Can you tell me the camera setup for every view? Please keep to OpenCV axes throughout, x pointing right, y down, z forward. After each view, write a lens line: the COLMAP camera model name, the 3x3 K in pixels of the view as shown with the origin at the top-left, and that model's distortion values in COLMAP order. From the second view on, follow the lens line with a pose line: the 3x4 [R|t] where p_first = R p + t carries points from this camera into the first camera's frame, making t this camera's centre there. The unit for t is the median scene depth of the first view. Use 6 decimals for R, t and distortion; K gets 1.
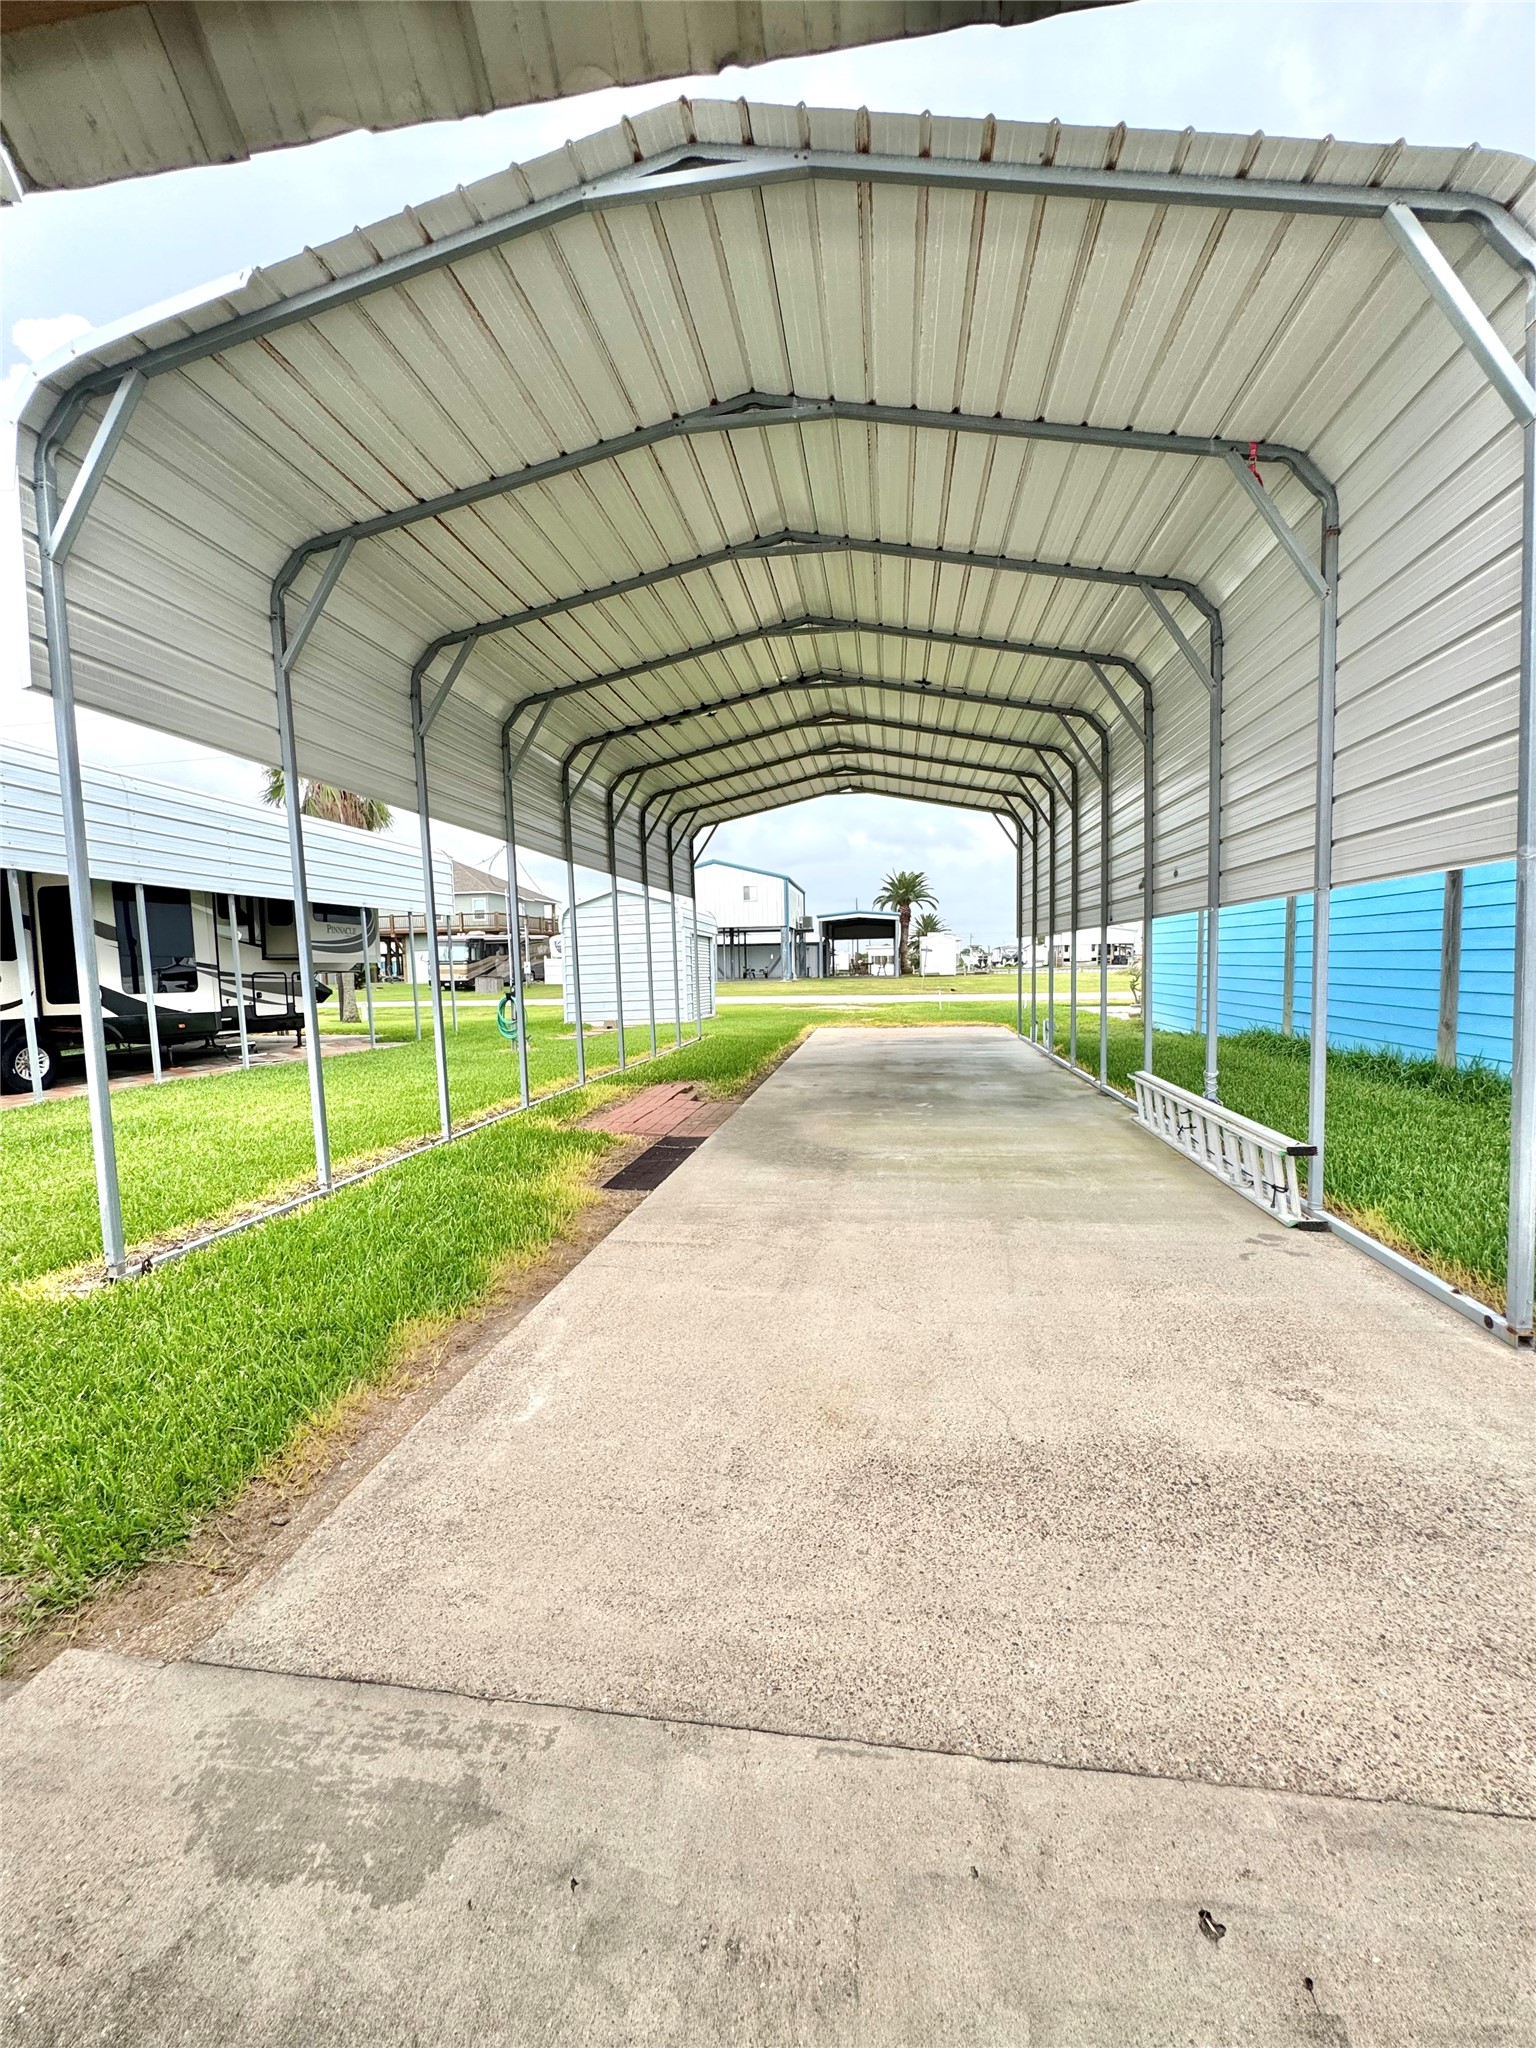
lens RADIAL K [[817.9, 0, 774.7], [0, 817.9, 1029.3], [0, 0, 1]] dist [-0.004006, 0.000321]
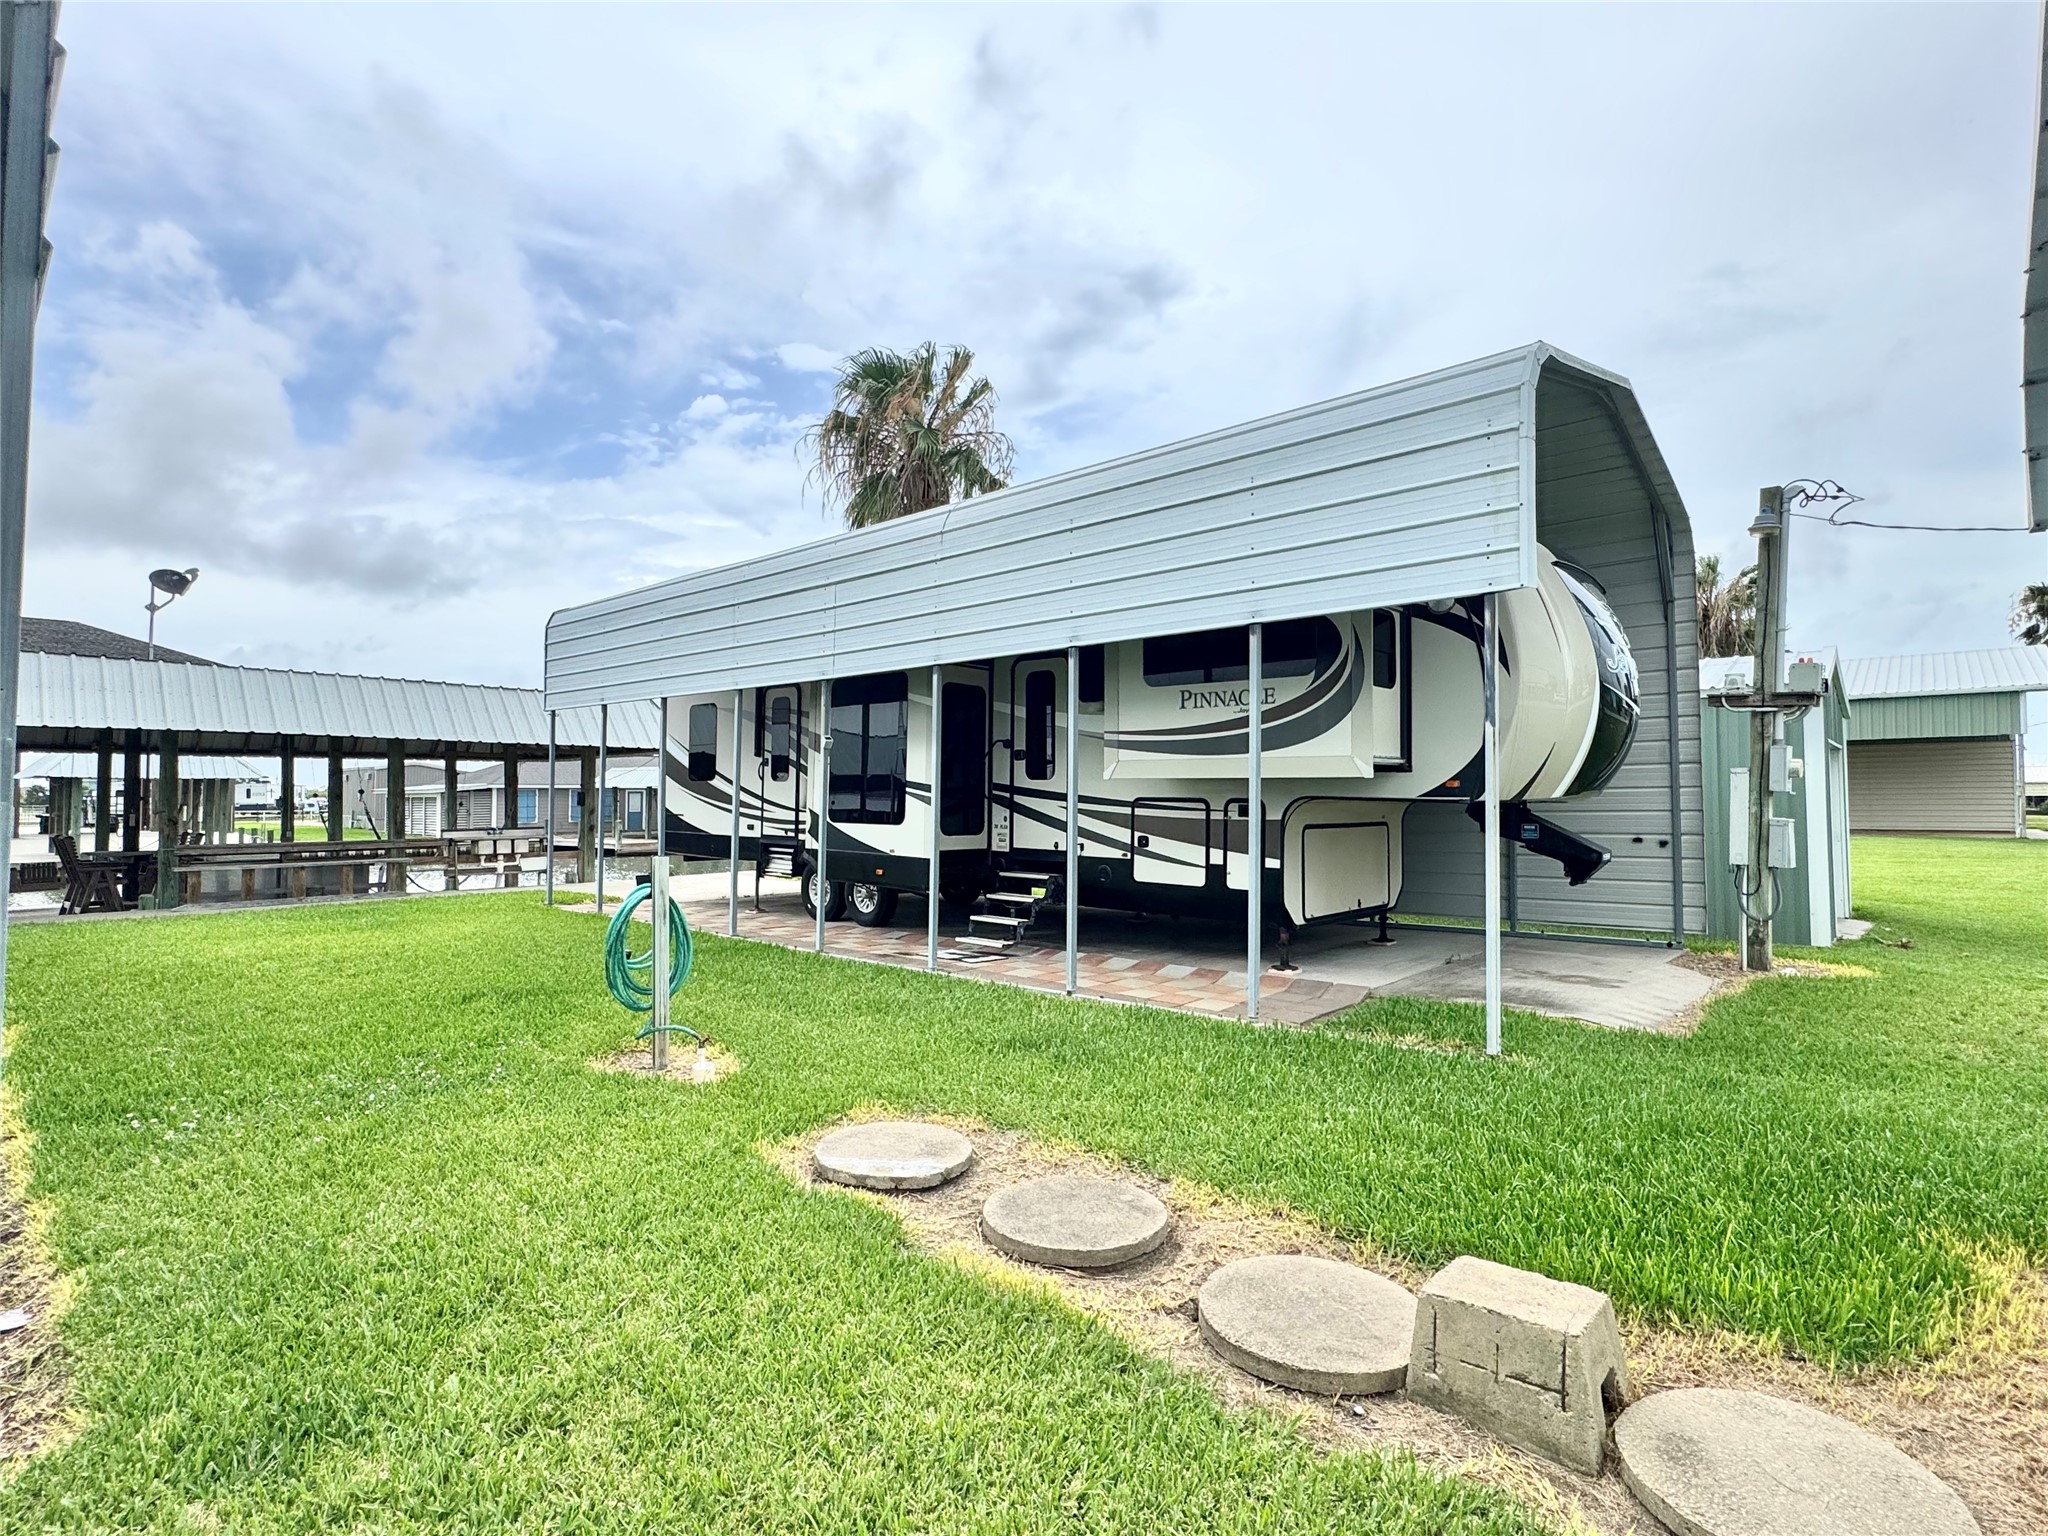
lens RADIAL K [[1010.4, 0, 1022.7], [0, 1010.4, 772.6], [0, 0, 1]] dist [-0.004609, 0.001350]
pose [[-0.558597, 0.002343, -0.829436, -0.066659], [-0.054271, 0.997750, 0.039369, -0.106999], [0.827662, 0.067006, -0.557213, 1.306304]]
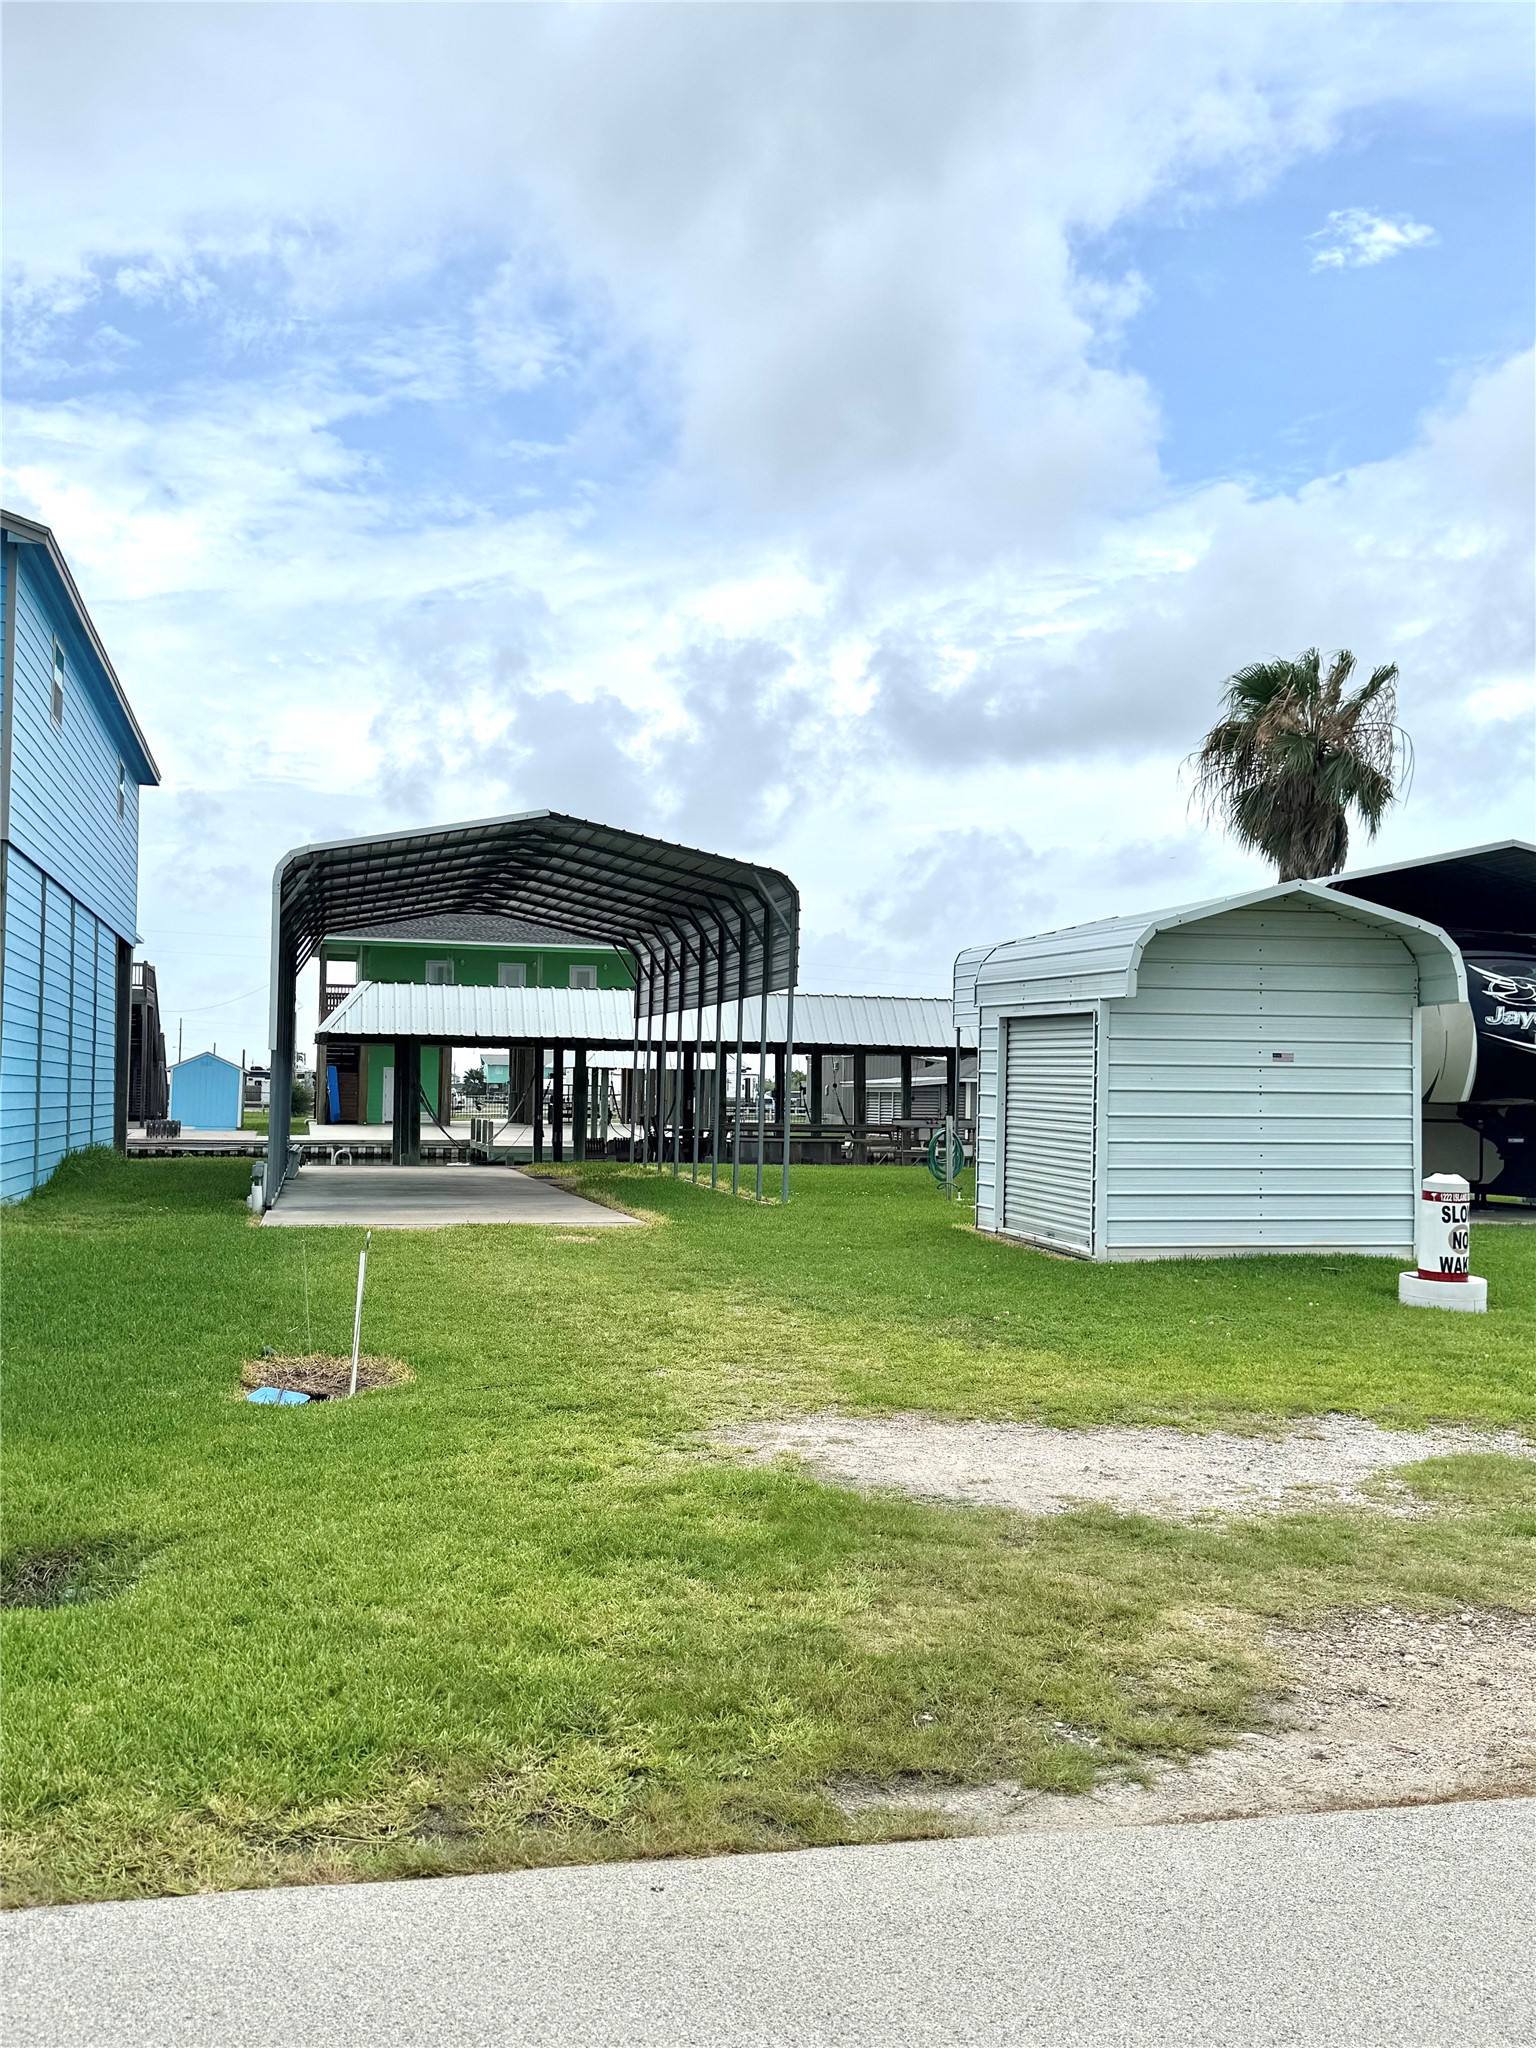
lens RADIAL K [[1901.3, 0, 773.1], [0, 1901.3, 1037.1], [0, 0, 1]] dist [0.088056, 0.000000]
pose [[-0.931878, -0.005736, -0.362726, 0.483822], [-0.027367, 0.998137, 0.054524, -0.216434], [0.361738, 0.060736, -0.930299, 2.561711]]
